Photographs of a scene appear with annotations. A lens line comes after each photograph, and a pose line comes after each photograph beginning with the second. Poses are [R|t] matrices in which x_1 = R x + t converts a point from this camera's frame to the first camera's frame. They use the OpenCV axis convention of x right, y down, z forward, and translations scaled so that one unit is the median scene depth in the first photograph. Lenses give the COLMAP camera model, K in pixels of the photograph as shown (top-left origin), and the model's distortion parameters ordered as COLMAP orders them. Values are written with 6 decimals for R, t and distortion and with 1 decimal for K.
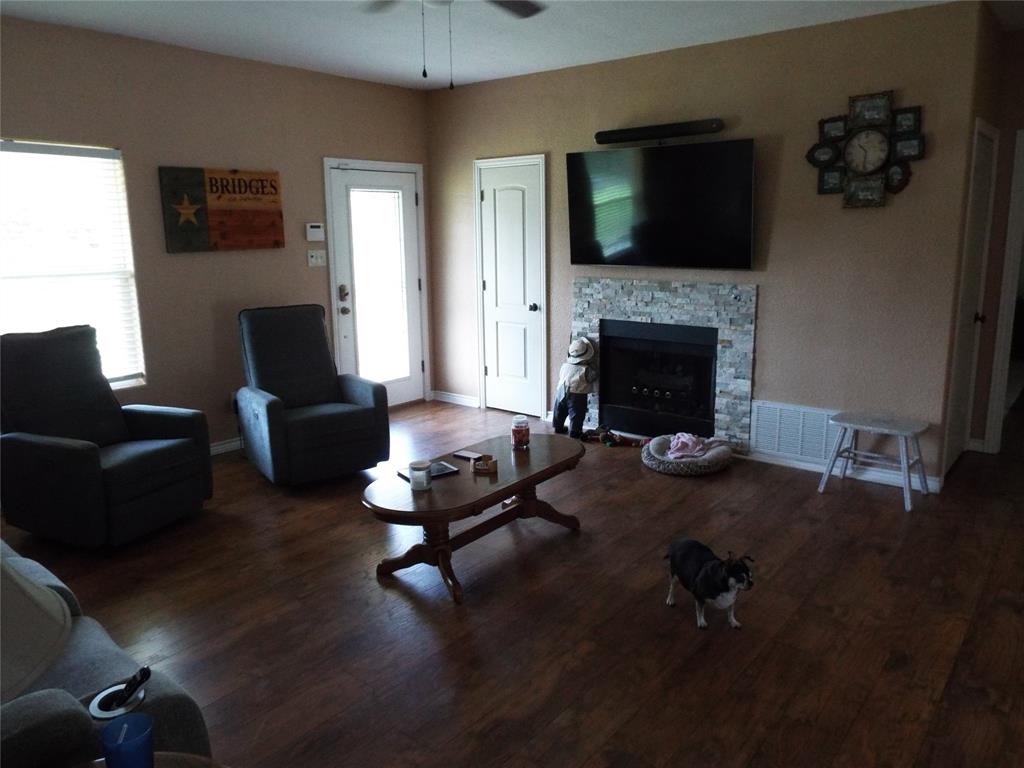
lens RADIAL K [[743.3, 0, 512.0], [0, 743.3, 384.0], [0, 0, 1]] dist [-0.016852, -0.000426]
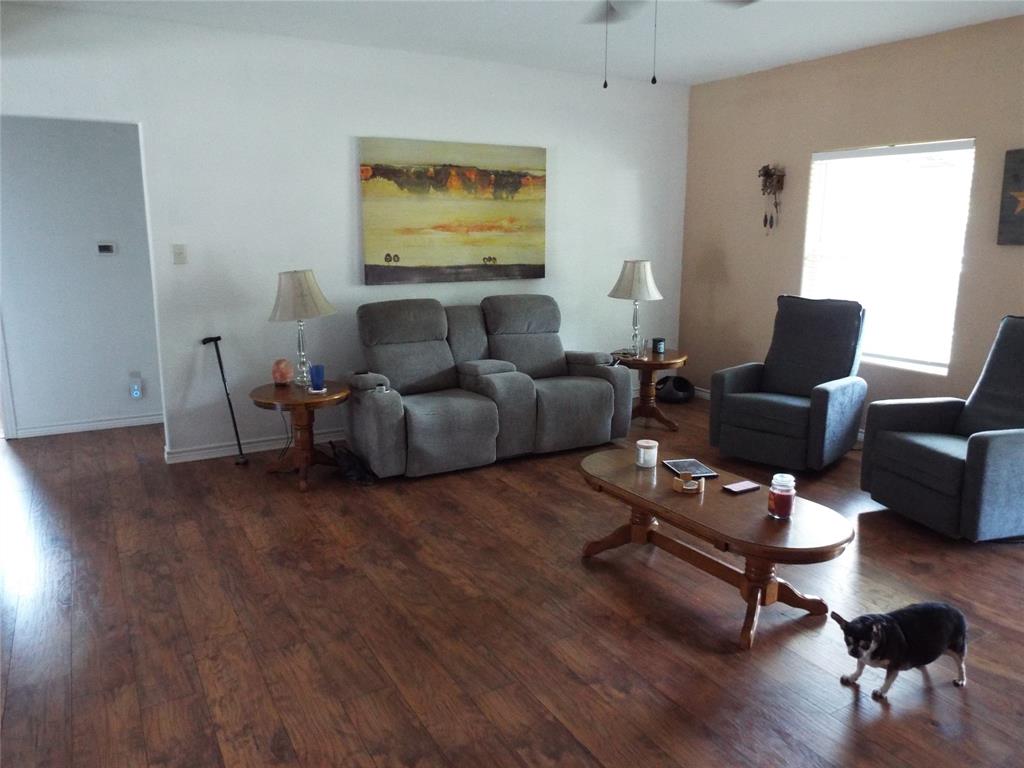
lens RADIAL K [[743.3, 0, 512.0], [0, 743.3, 384.0], [0, 0, 1]] dist [-0.016852, -0.000426]
pose [[-0.359734, 0.205630, -0.910114, 1.056174], [-0.181402, 0.941388, 0.284397, -0.282914], [0.915251, 0.267404, -0.301348, 1.319899]]
